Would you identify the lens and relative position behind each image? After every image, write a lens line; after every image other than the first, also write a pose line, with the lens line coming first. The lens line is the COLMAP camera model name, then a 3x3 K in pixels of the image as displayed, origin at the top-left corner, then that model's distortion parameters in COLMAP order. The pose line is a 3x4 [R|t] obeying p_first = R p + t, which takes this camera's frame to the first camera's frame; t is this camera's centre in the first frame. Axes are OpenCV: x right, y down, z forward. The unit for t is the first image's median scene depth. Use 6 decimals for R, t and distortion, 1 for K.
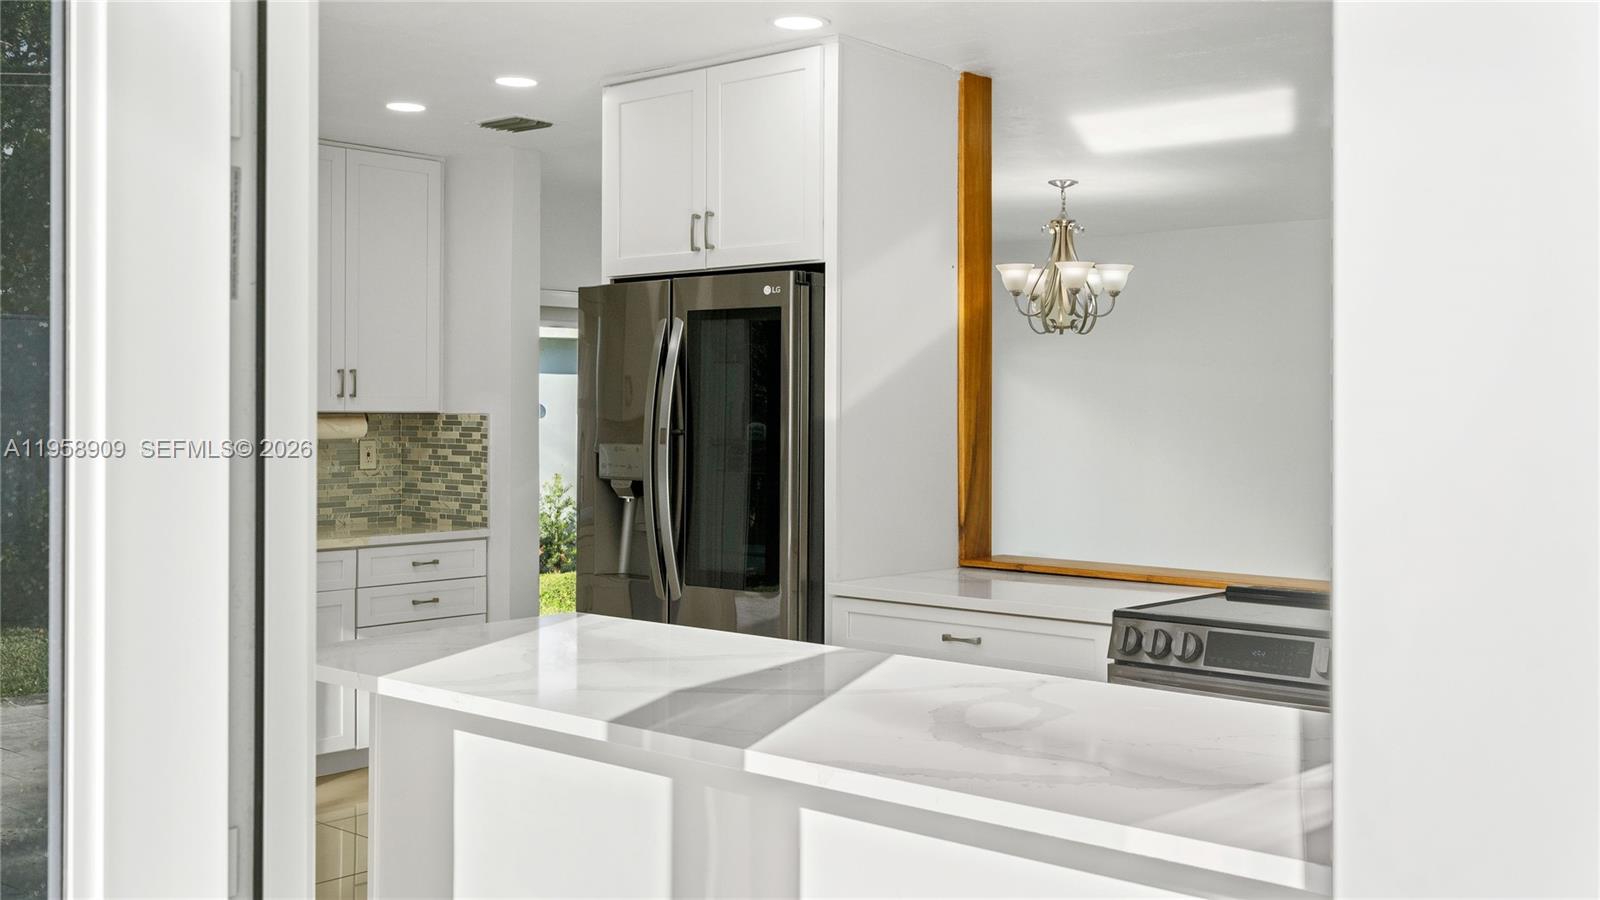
lens RADIAL K [[1583.7, 0, 873.7], [0, 1583.7, 401.7], [0, 0, 1]] dist [-0.007004, -0.011828]
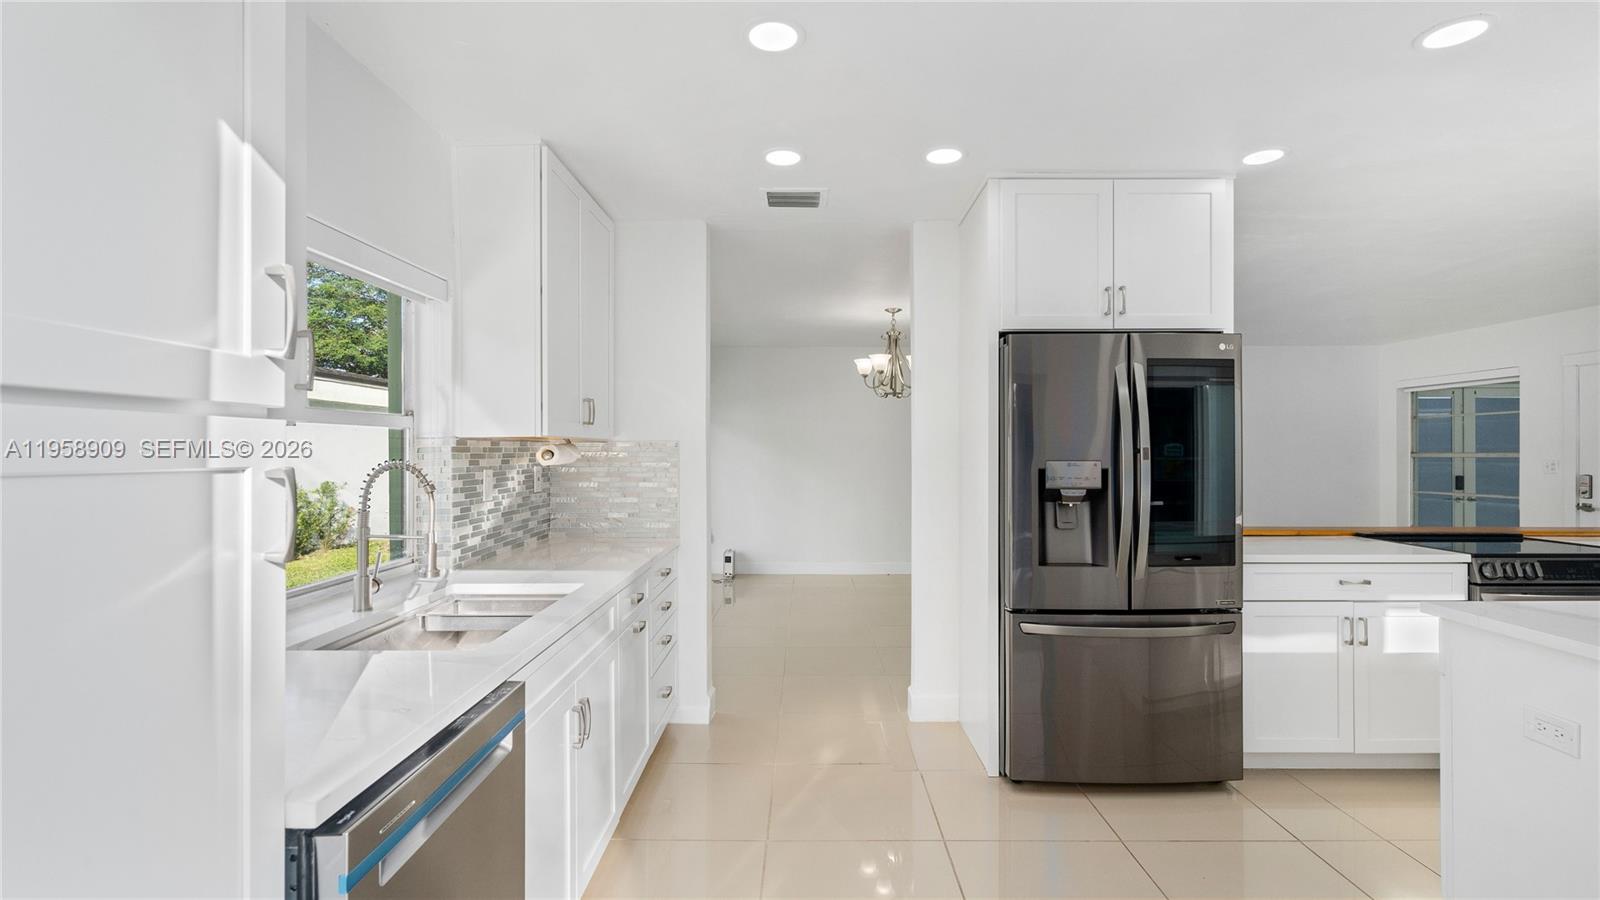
lens RADIAL K [[686.6, 0, 800.0], [0, 686.6, 450.0], [0, 0, 1]] dist [0.001911, 0.000226]
pose [[0.757114, -0.008065, 0.653233, -0.690718], [-0.001470, 0.999900, 0.014049, 0.010074], [-0.653281, -0.011597, 0.757027, 0.732170]]
